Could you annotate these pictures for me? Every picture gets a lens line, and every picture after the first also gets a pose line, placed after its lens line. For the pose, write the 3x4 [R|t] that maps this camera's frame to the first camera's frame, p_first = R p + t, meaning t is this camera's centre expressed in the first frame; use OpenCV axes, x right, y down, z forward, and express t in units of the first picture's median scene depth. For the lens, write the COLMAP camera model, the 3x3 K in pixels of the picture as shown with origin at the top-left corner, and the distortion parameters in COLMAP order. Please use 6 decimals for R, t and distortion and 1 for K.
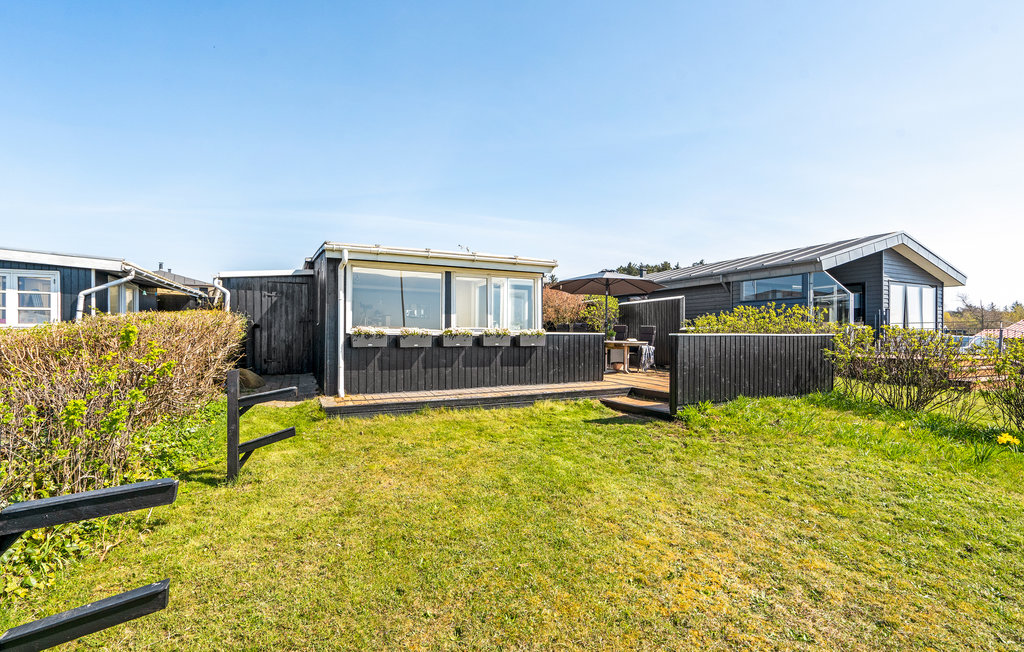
lens RADIAL K [[468.4, 0, 512.0], [0, 468.4, 326.0], [0, 0, 1]] dist [0.000007, -0.000995]
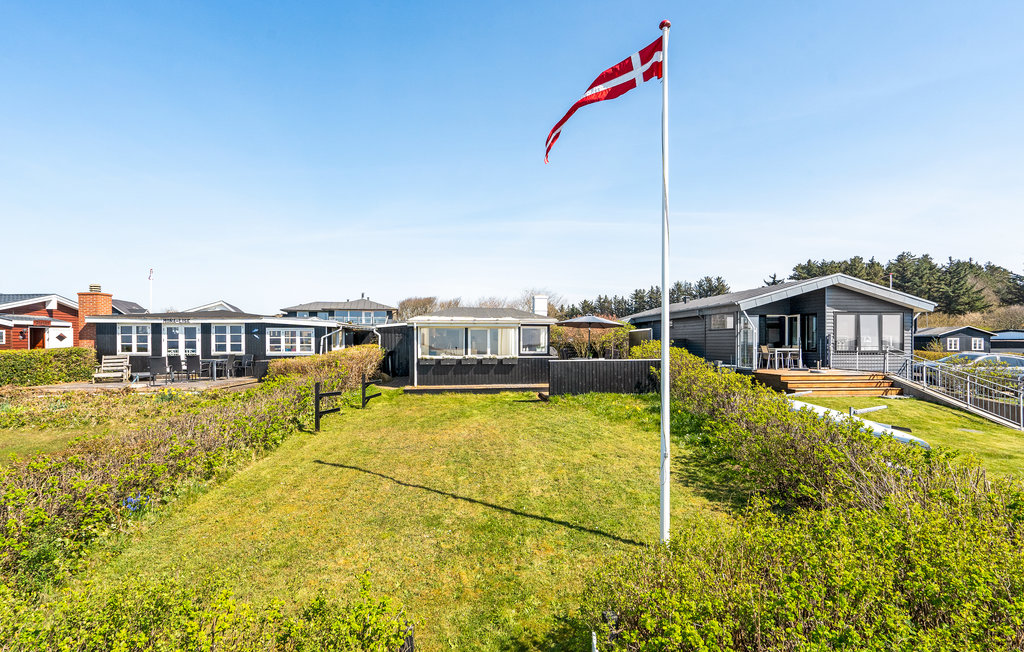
lens RADIAL K [[468.4, 0, 512.0], [0, 468.4, 326.0], [0, 0, 1]] dist [0.000007, -0.000995]
pose [[0.941403, -0.015003, -0.336951, 0.747594], [0.010472, 0.999829, -0.015259, -0.089769], [0.337122, 0.010836, 0.941399, -0.870406]]
